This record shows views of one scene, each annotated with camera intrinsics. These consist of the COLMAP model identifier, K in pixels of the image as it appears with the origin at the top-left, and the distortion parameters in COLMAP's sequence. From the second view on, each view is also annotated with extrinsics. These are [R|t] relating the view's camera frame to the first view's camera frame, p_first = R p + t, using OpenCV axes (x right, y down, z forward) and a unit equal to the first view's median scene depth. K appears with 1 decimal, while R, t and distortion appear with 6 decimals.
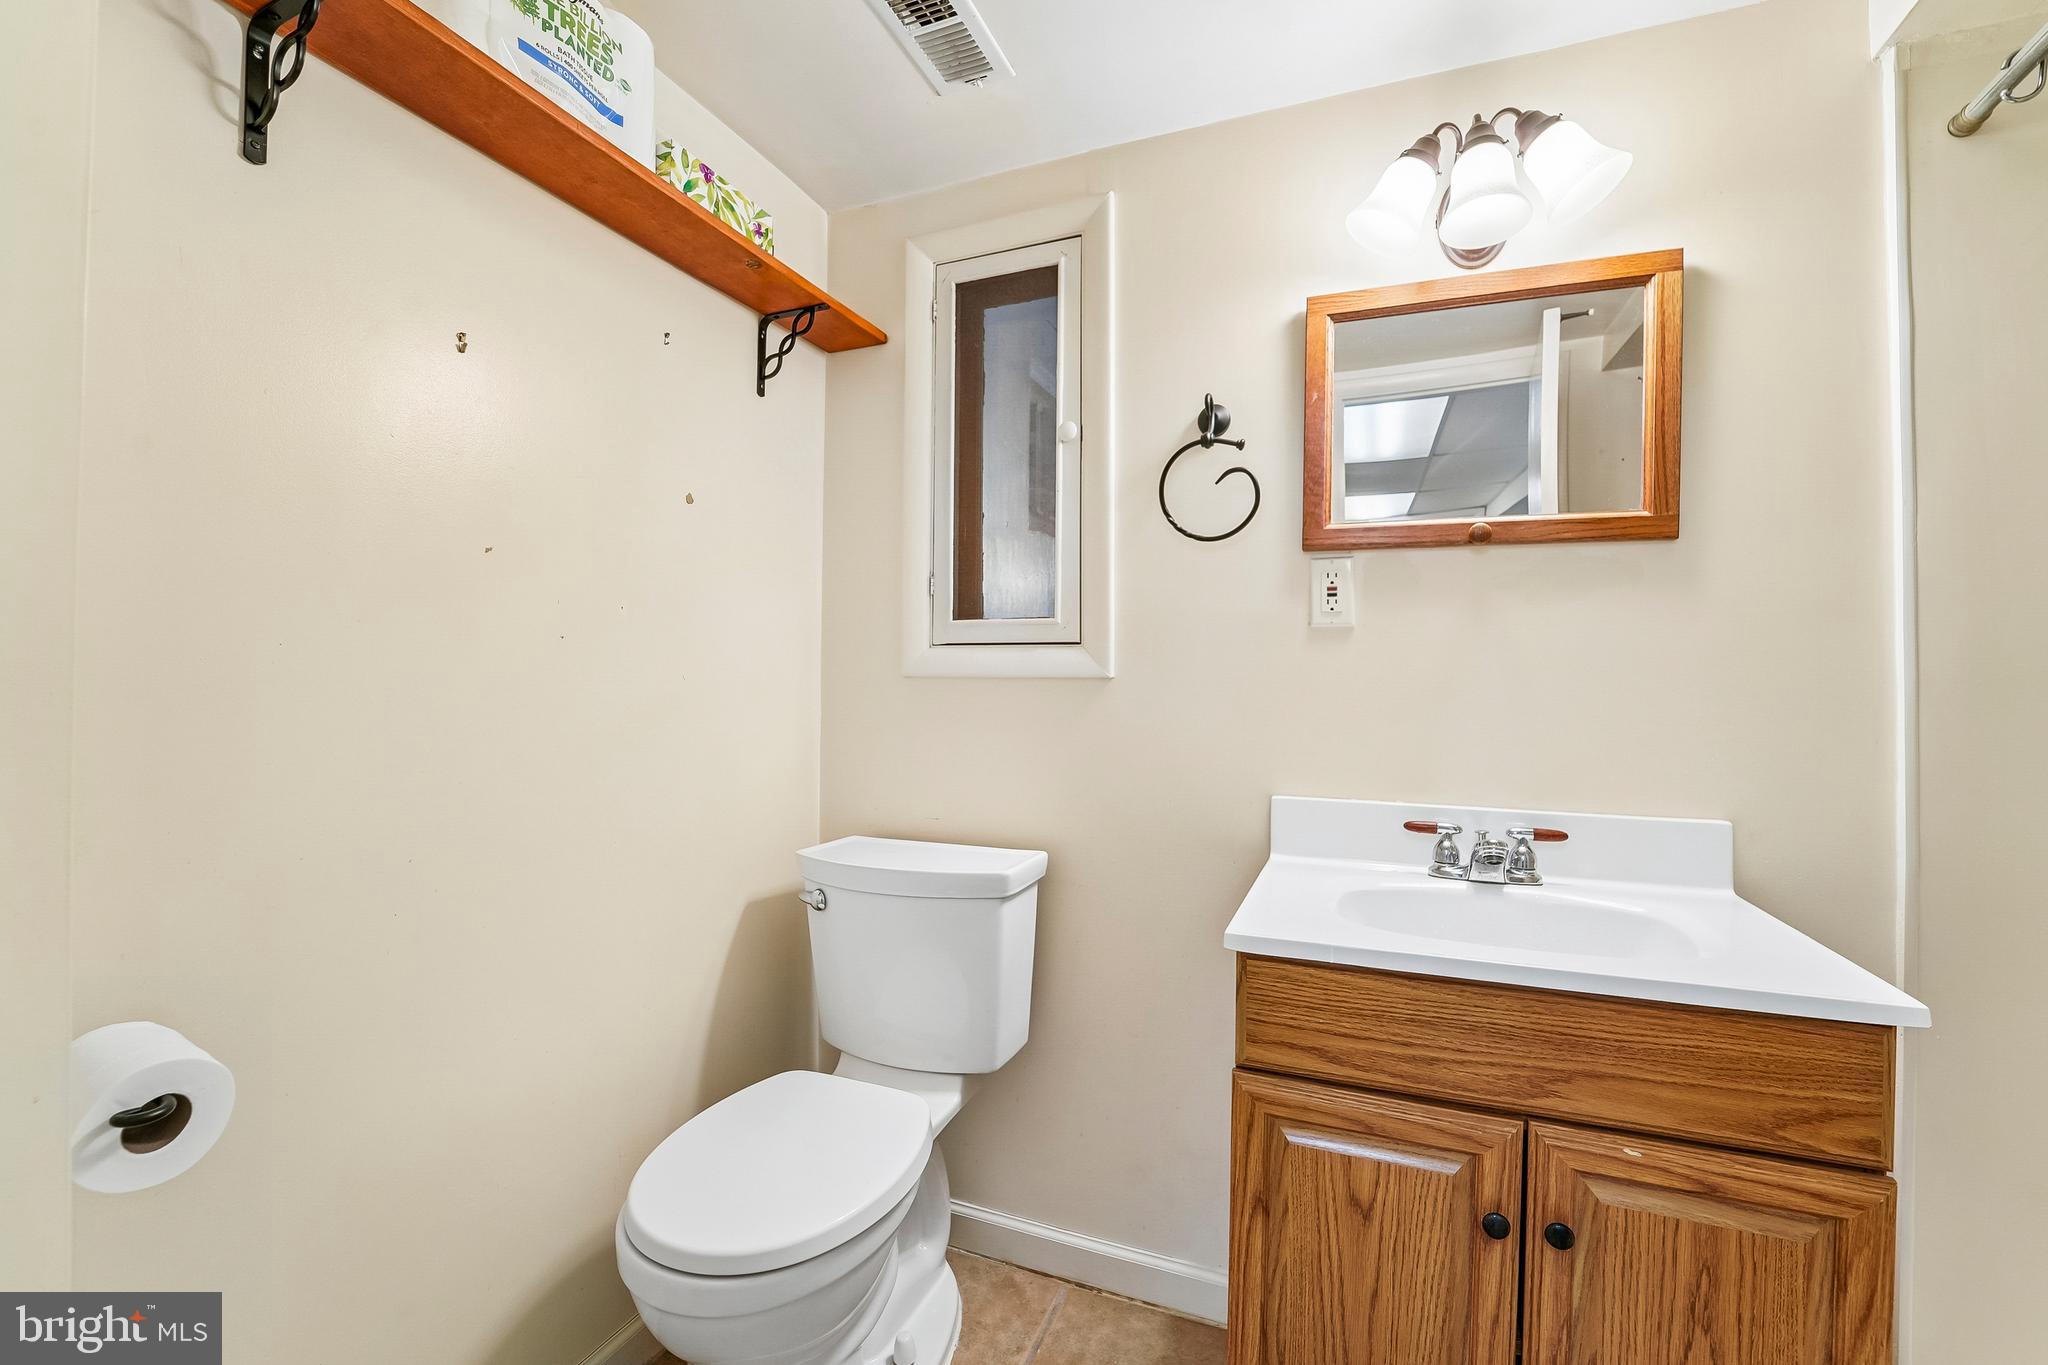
lens RADIAL K [[834.7, 0, 1034.1], [0, 834.7, 683.4], [0, 0, 1]] dist [-0.021633, 0.000891]
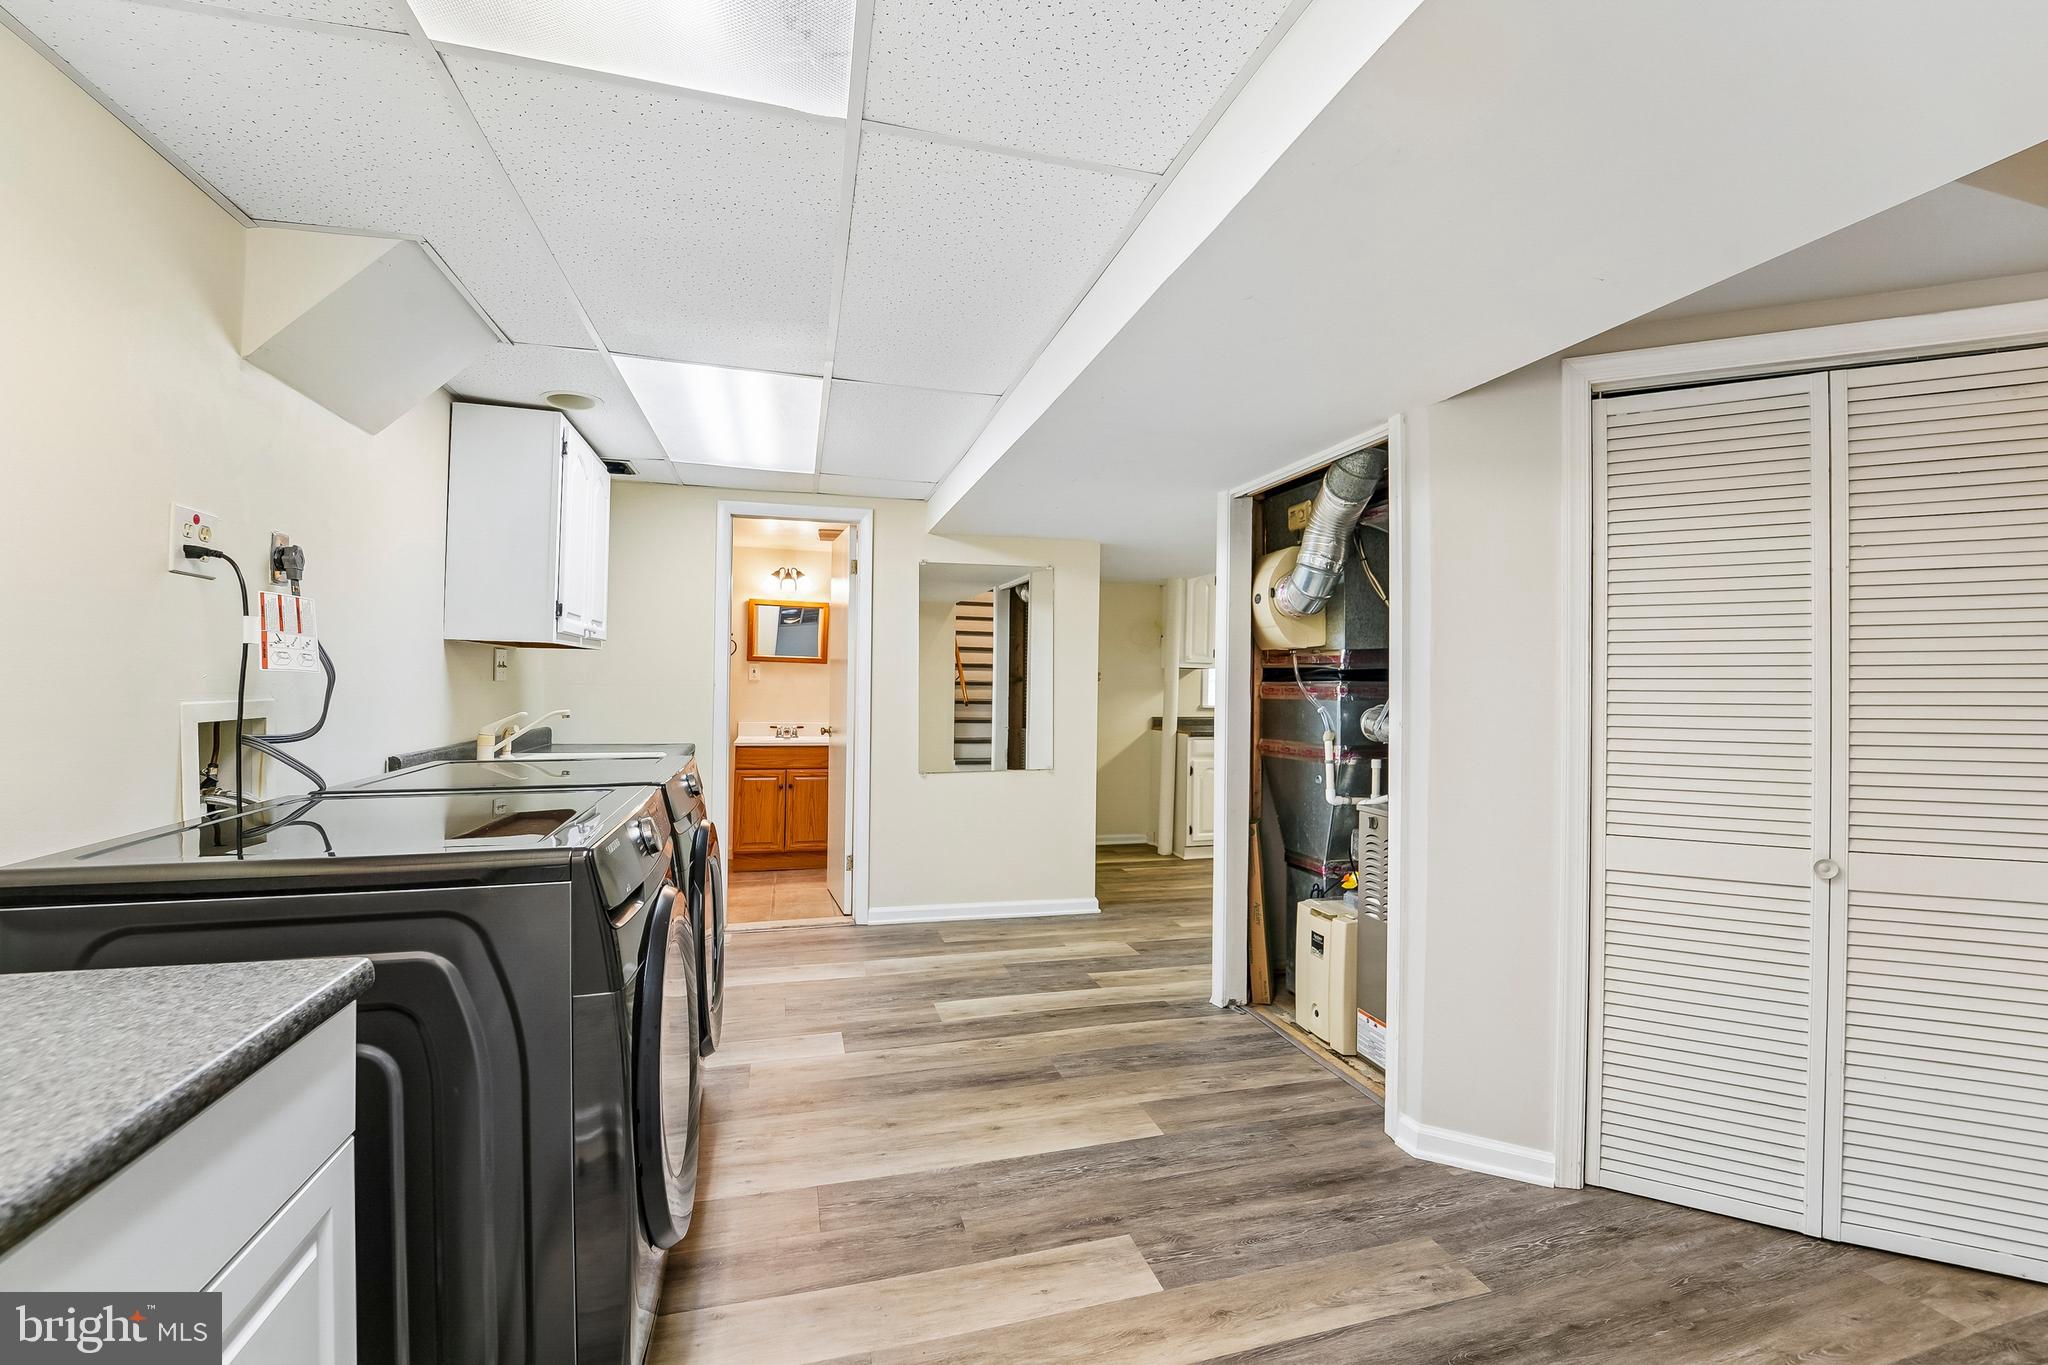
lens RADIAL K [[834.7, 0, 1032.3], [0, 834.7, 691.9], [0, 0, 1]] dist [-0.021633, 0.000891]
pose [[0.778873, 0.012168, 0.627064, -1.305570], [-0.014856, 0.999889, -0.000949, -0.030582], [-0.627006, -0.008577, 0.778967, -3.483810]]
